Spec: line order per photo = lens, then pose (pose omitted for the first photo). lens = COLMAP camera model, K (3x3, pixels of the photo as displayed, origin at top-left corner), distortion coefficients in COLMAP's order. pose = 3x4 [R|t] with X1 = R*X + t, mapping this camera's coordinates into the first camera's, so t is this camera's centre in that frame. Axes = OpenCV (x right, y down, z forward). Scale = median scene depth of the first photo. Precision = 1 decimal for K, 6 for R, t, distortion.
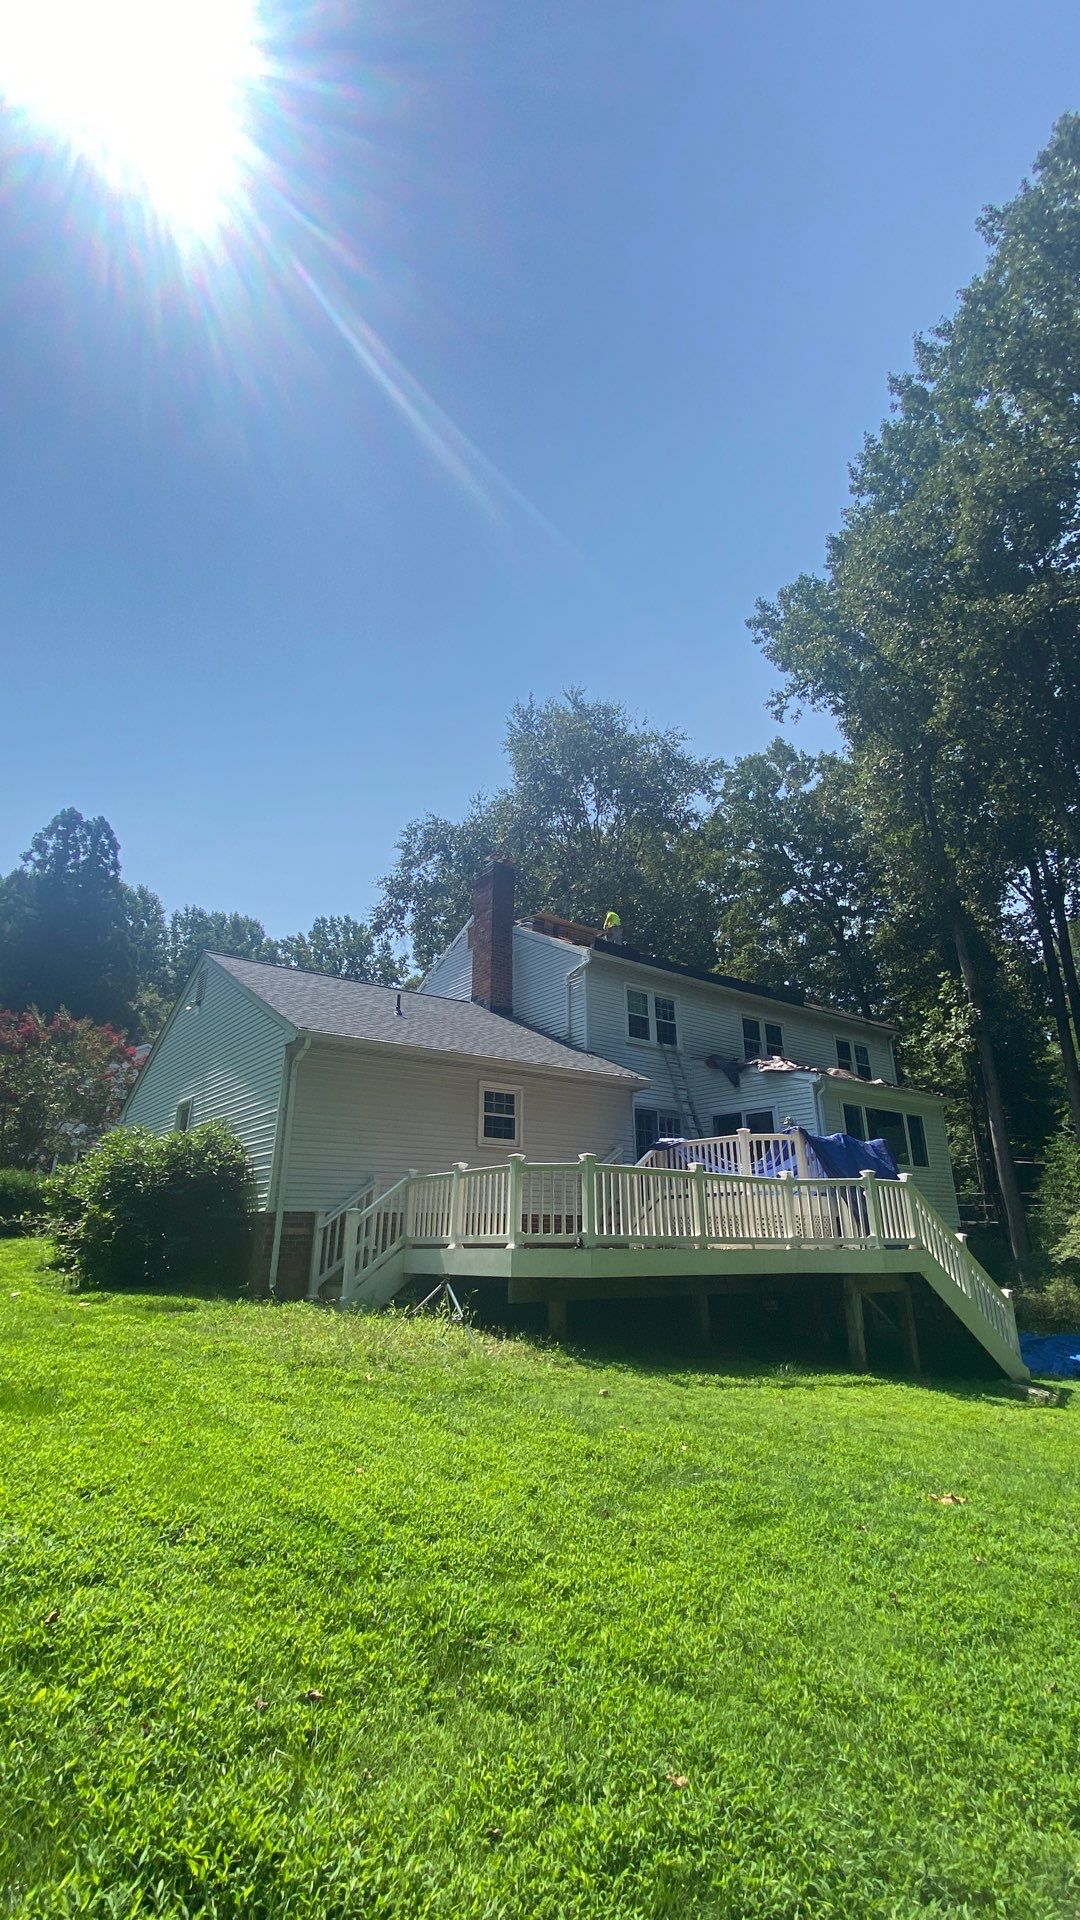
lens RADIAL K [[801.9, 0, 526.9], [0, 801.9, 965.2], [0, 0, 1]] dist [0.042776, -0.000430]
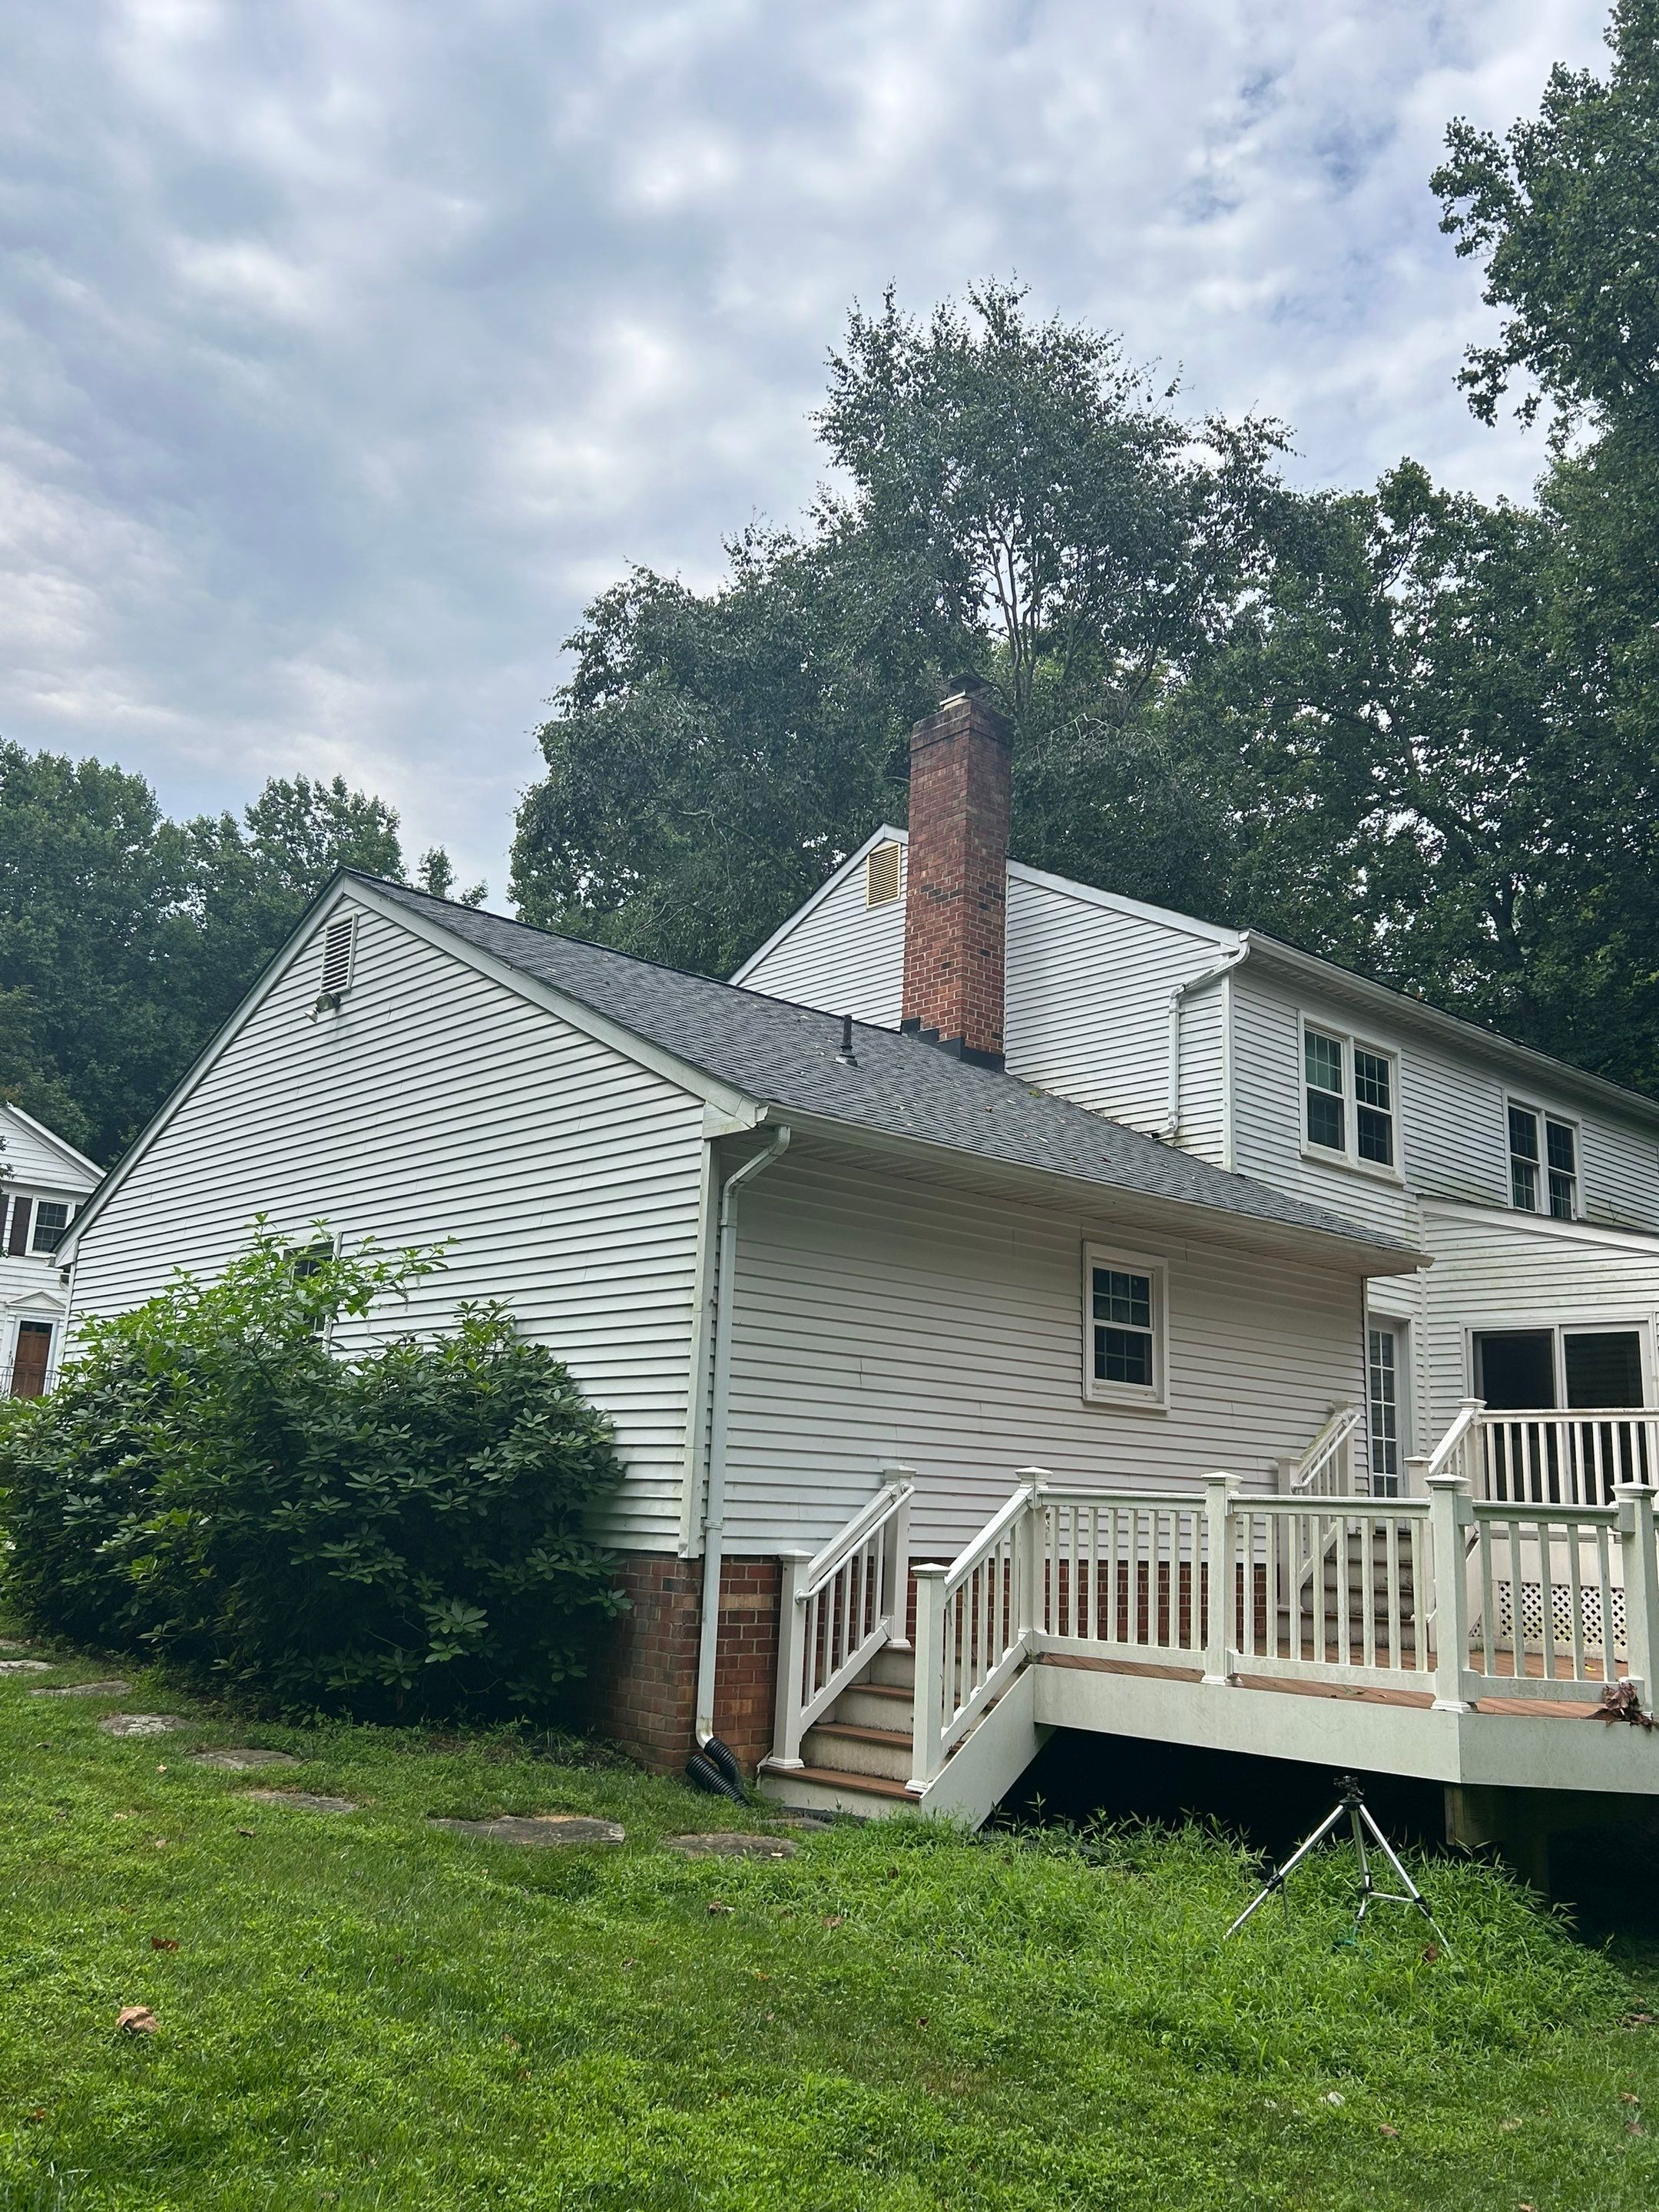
lens RADIAL K [[1670.8, 0, 752.5], [0, 1670.8, 1130.8], [0, 0, 1]] dist [0.079039, -0.106425]
pose [[0.992644, 0.062141, 0.103910, -0.249486], [-0.074489, 0.990033, 0.119524, -0.001596], [-0.095447, -0.126385, 0.987379, 0.135019]]
